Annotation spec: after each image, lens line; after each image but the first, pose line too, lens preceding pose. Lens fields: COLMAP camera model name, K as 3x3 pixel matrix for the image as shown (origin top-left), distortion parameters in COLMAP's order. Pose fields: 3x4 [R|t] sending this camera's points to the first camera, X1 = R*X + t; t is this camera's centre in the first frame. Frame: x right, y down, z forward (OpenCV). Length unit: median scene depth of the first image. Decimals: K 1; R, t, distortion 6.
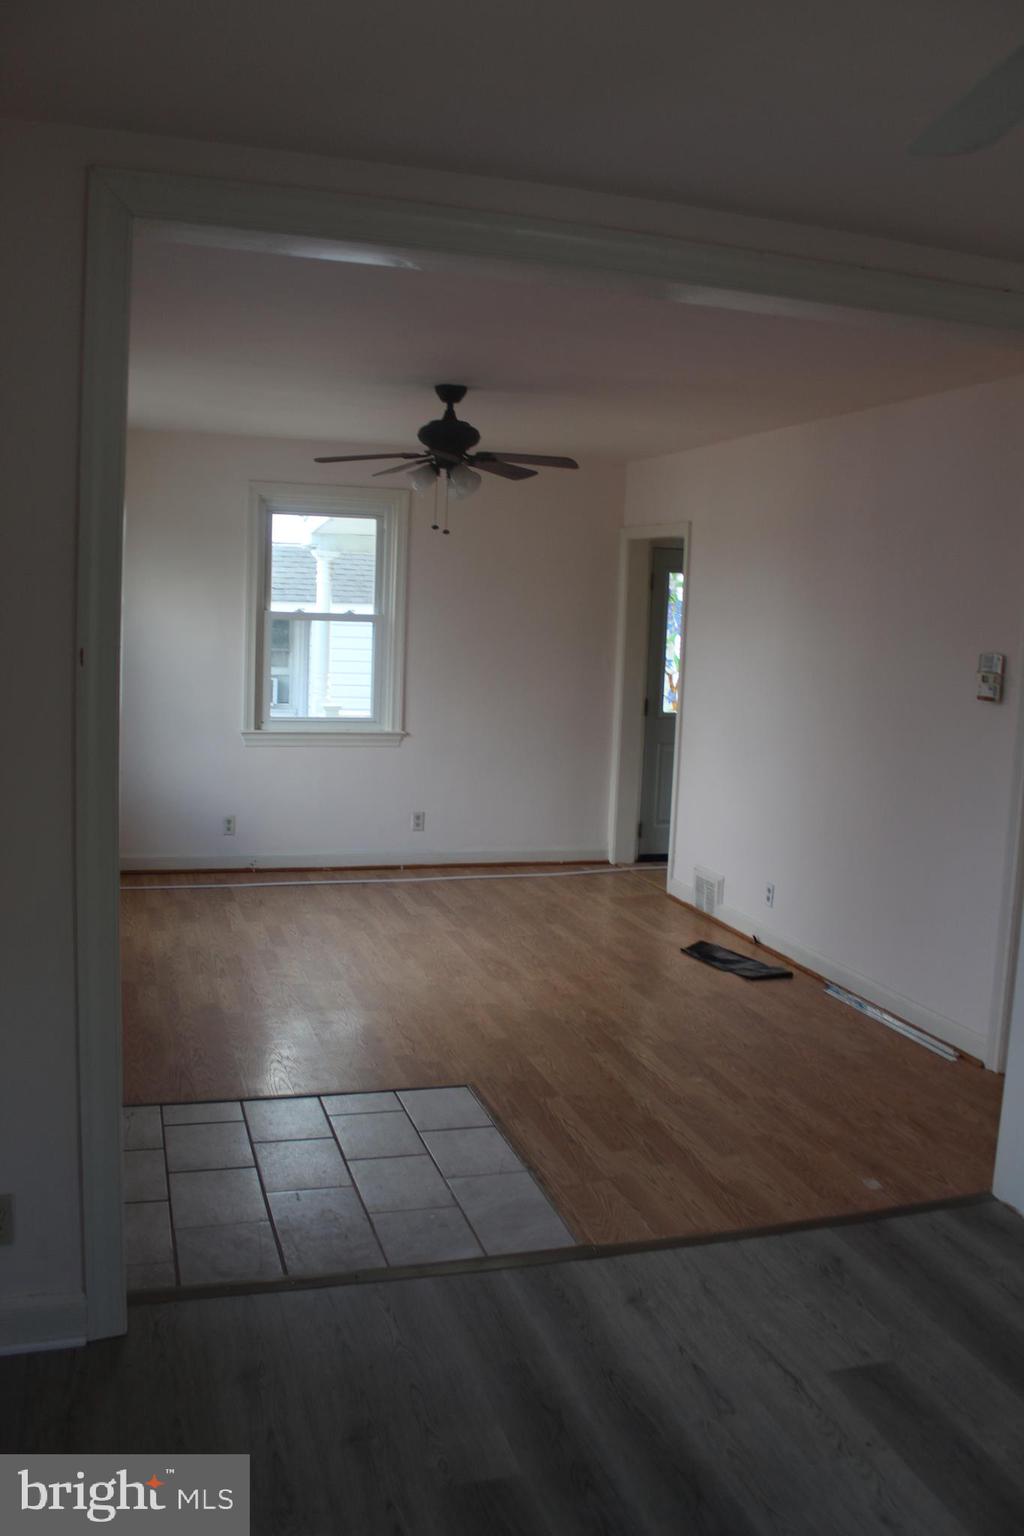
lens RADIAL K [[1274.3, 0, 505.6], [0, 1274.3, 765.6], [0, 0, 1]] dist [-0.158988, 0.131667]
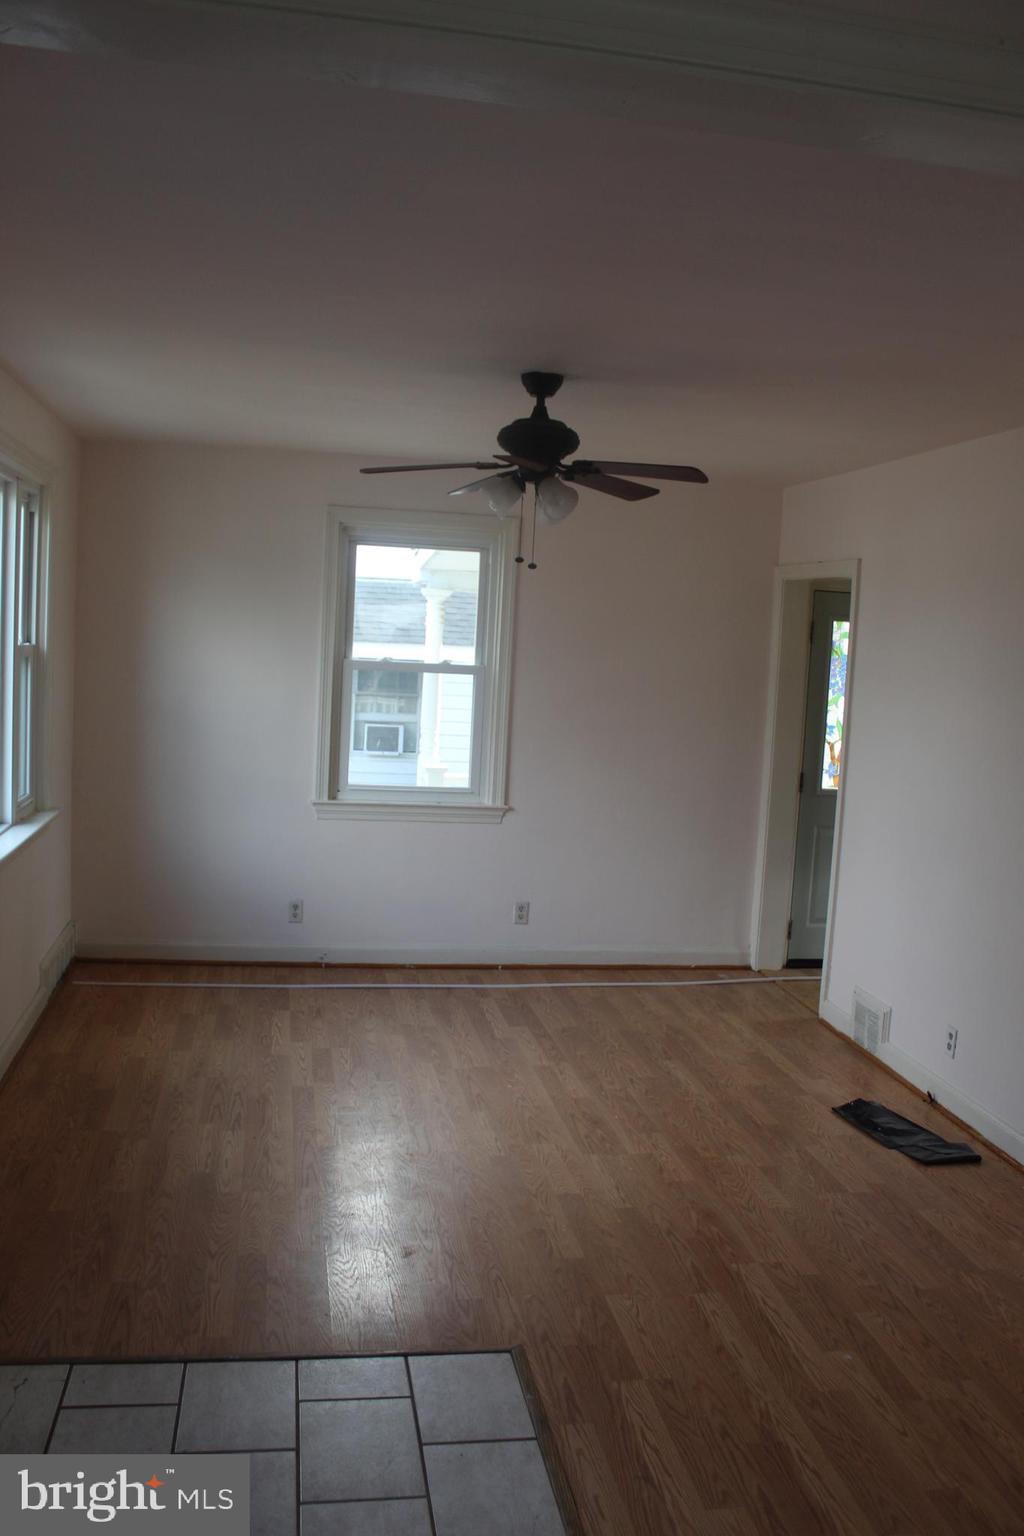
lens RADIAL K [[1274.3, 0, 512.9], [0, 1274.3, 767.5], [0, 0, 1]] dist [-0.158988, 0.131667]
pose [[0.992268, 0.025776, -0.121410, 0.028953], [-0.029361, 0.999181, -0.027831, -0.032896], [0.120593, 0.031181, 0.992212, 0.193282]]
